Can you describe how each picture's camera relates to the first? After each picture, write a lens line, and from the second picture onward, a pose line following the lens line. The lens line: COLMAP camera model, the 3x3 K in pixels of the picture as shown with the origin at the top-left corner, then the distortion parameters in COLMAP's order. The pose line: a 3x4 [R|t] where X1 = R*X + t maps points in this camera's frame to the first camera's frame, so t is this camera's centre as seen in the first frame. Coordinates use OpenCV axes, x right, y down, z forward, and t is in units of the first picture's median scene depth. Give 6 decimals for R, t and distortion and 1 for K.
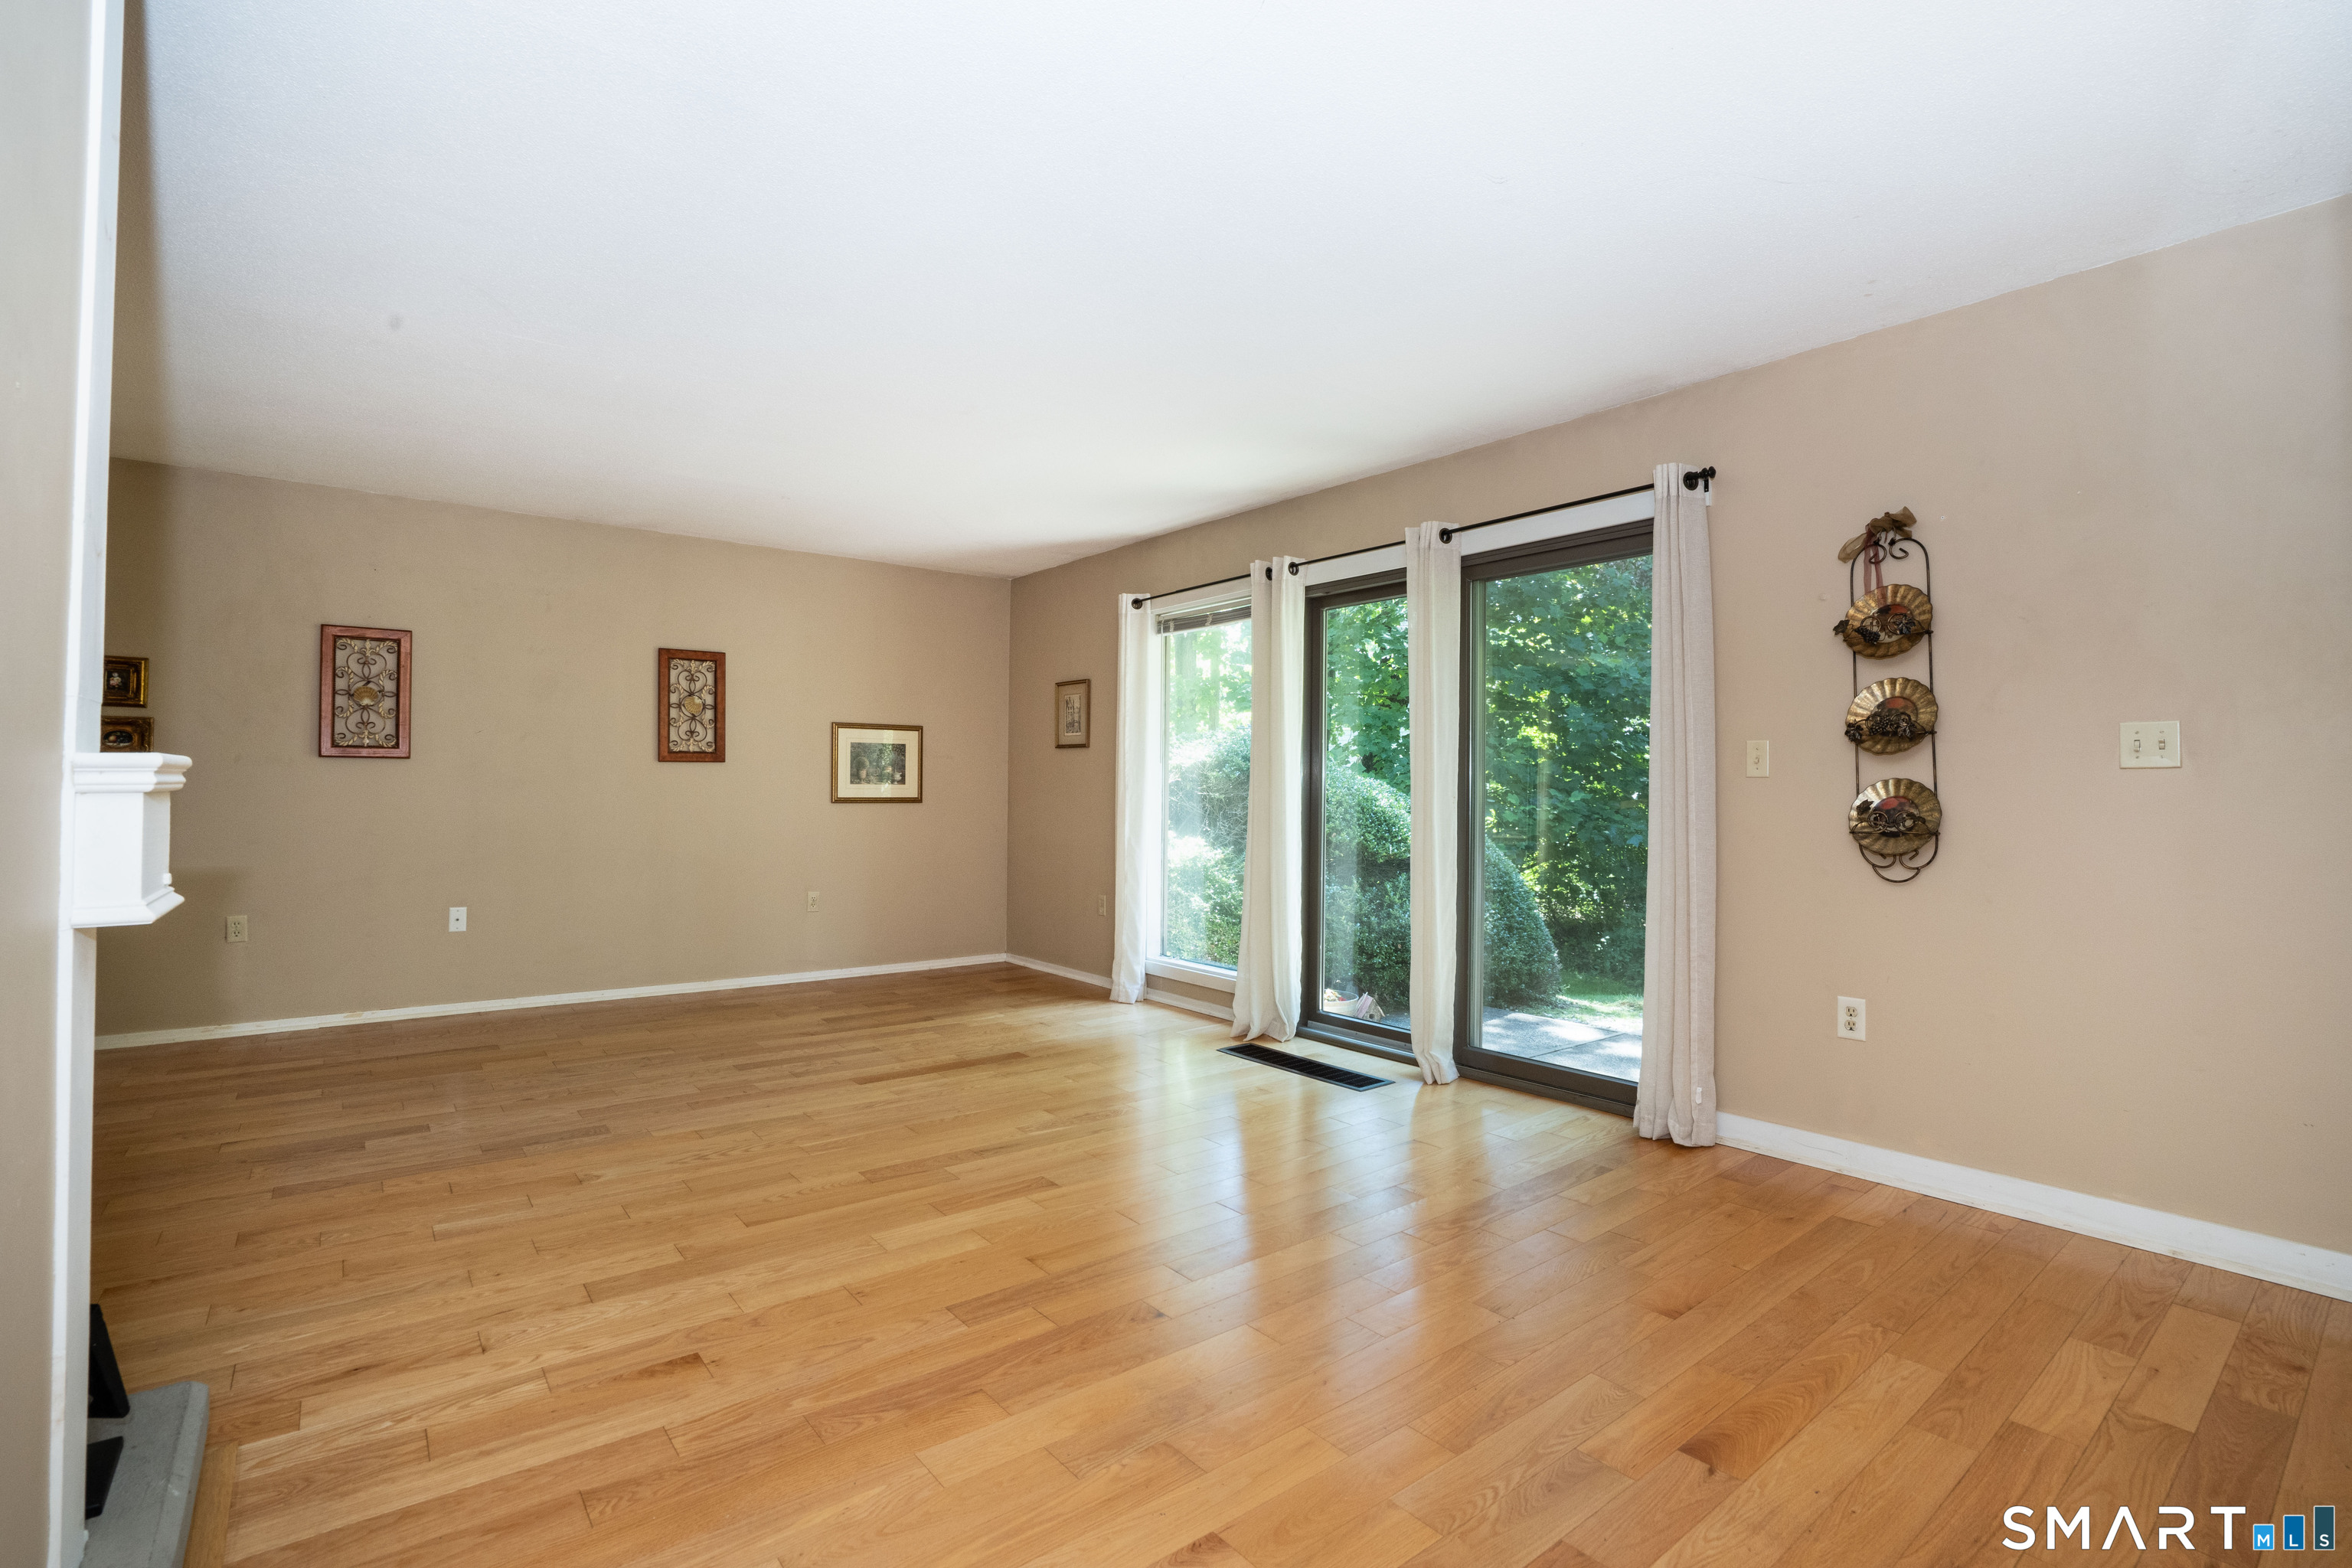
lens RADIAL K [[1080.6, 0, 1177.8], [0, 1080.6, 777.5], [0, 0, 1]] dist [-0.052090, 0.014041]
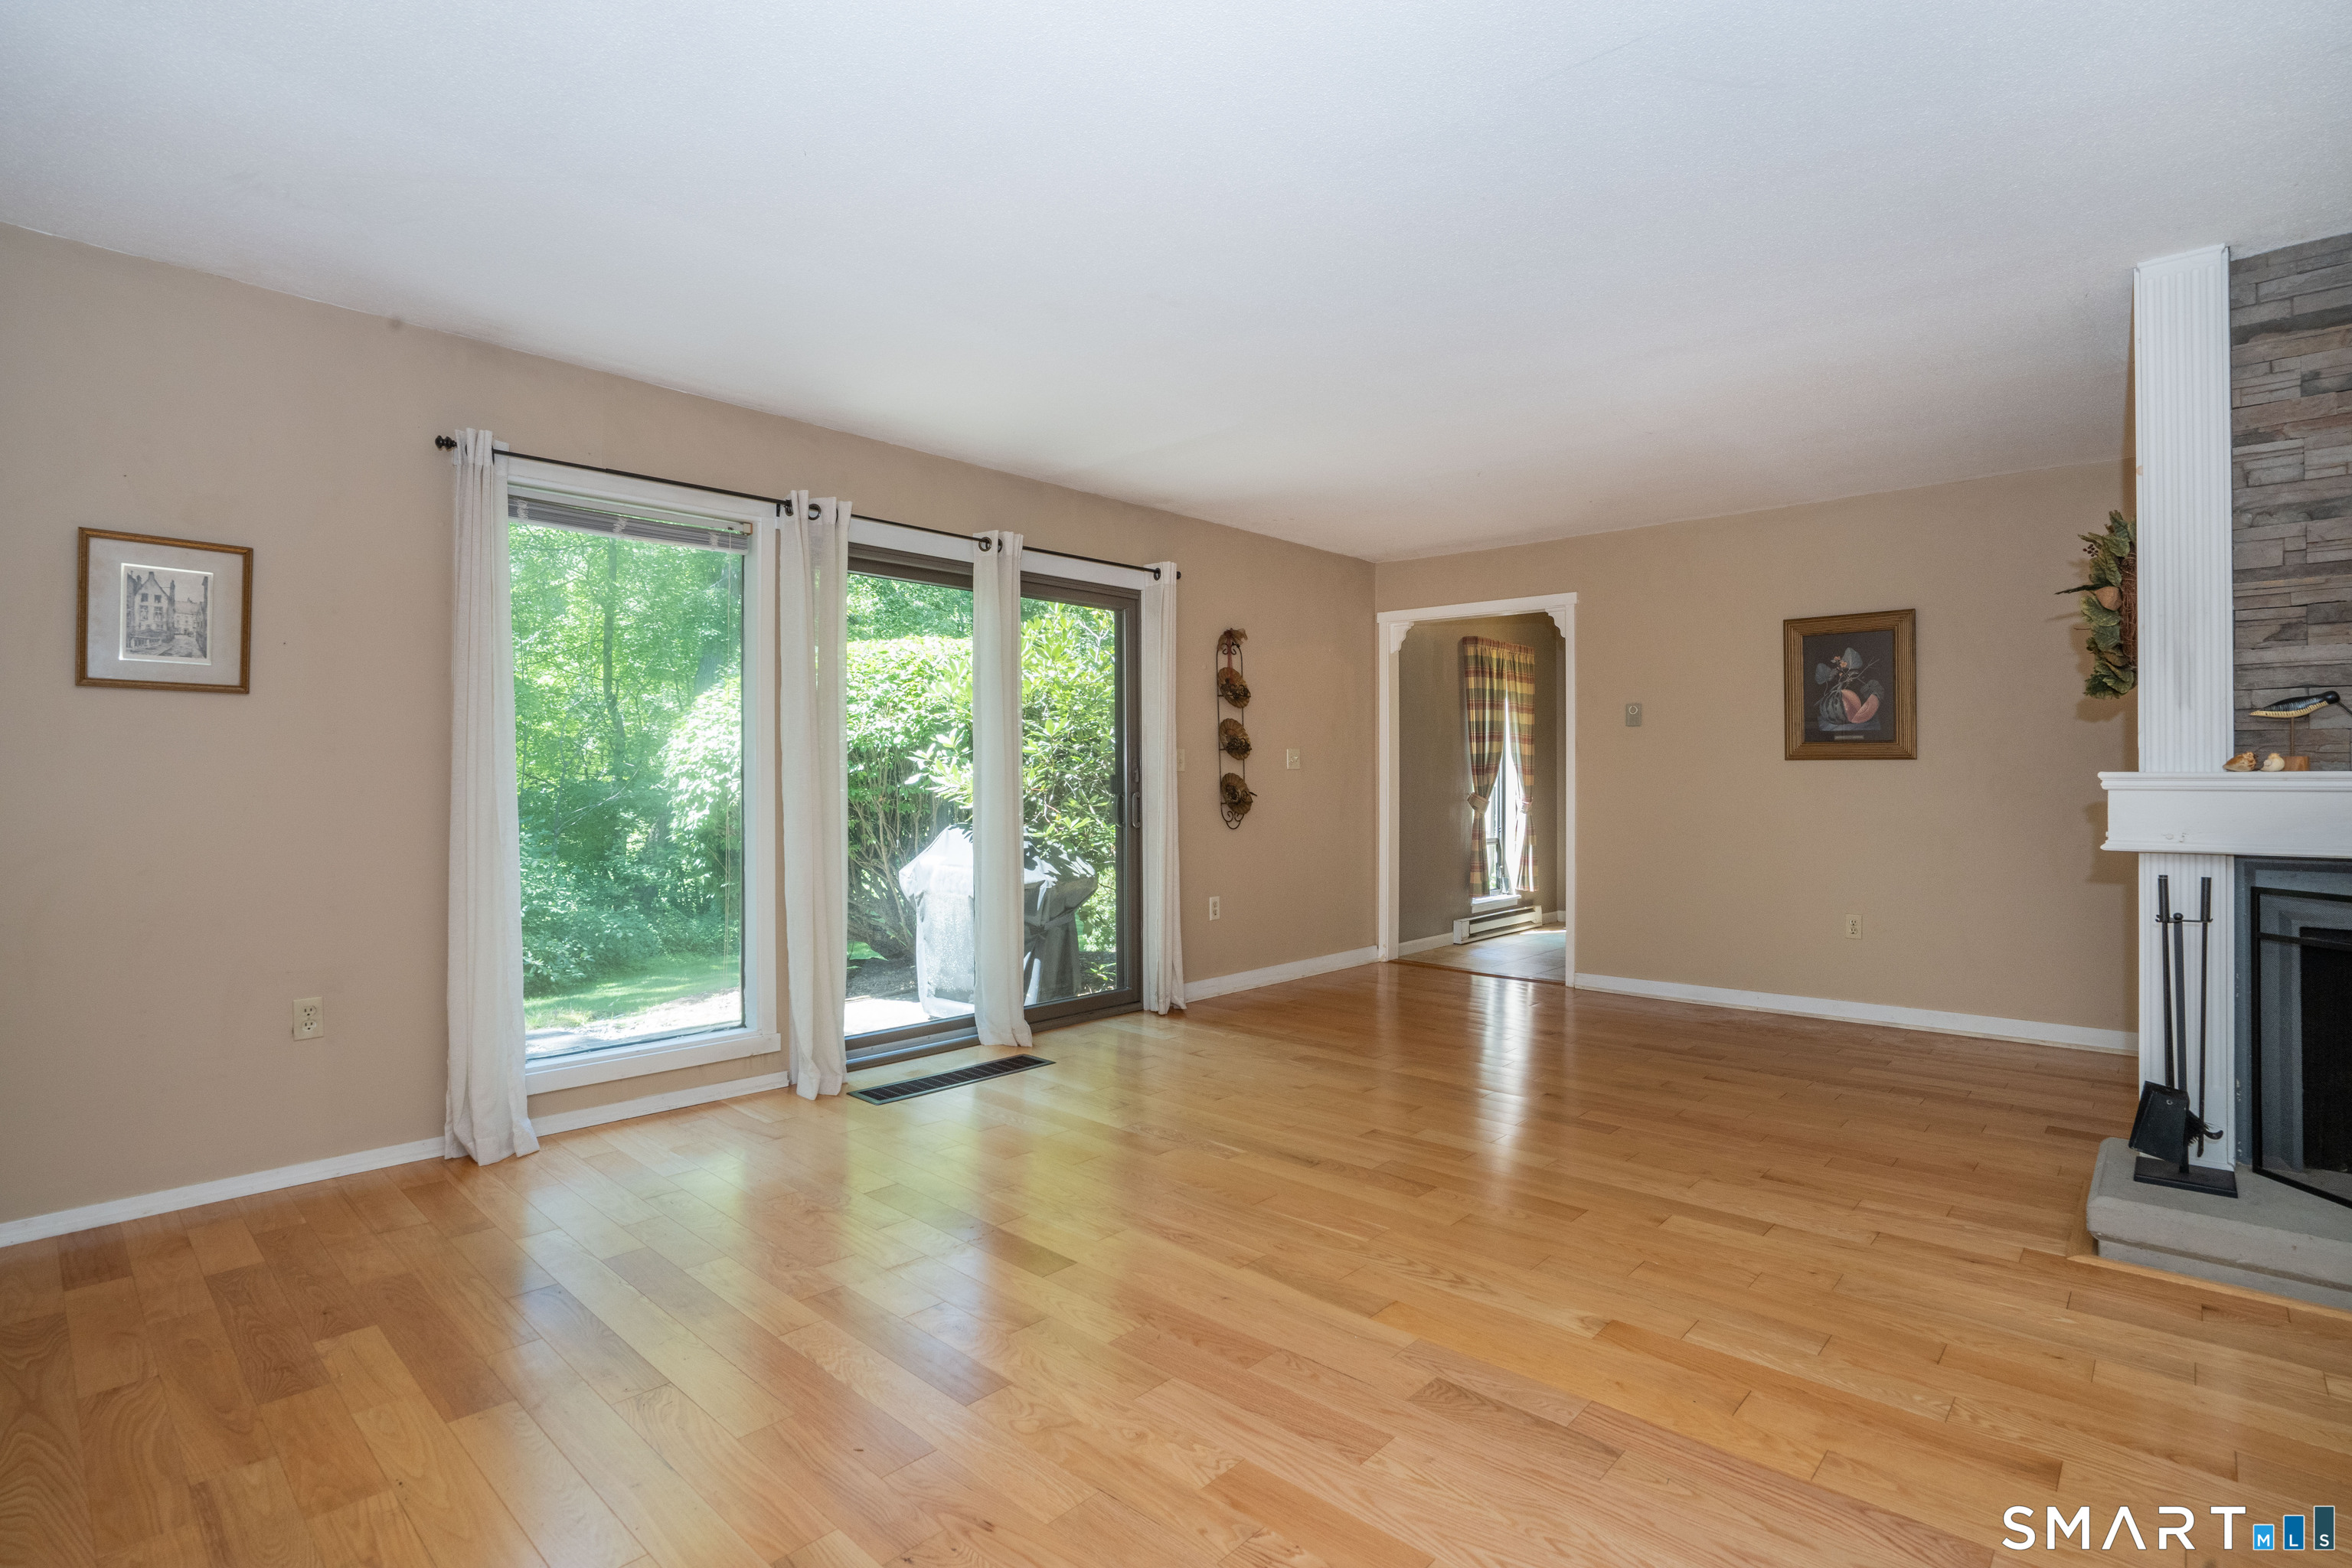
lens RADIAL K [[1149.8, 0, 1171.8], [0, 1149.8, 770.3], [0, 0, 1]] dist [-0.031263, 0.003652]
pose [[-0.159383, -0.000105, 0.987217, -1.031433], [-0.013757, 0.999903, -0.002114, 0.002279], [-0.987121, -0.013918, -0.159369, 1.137184]]
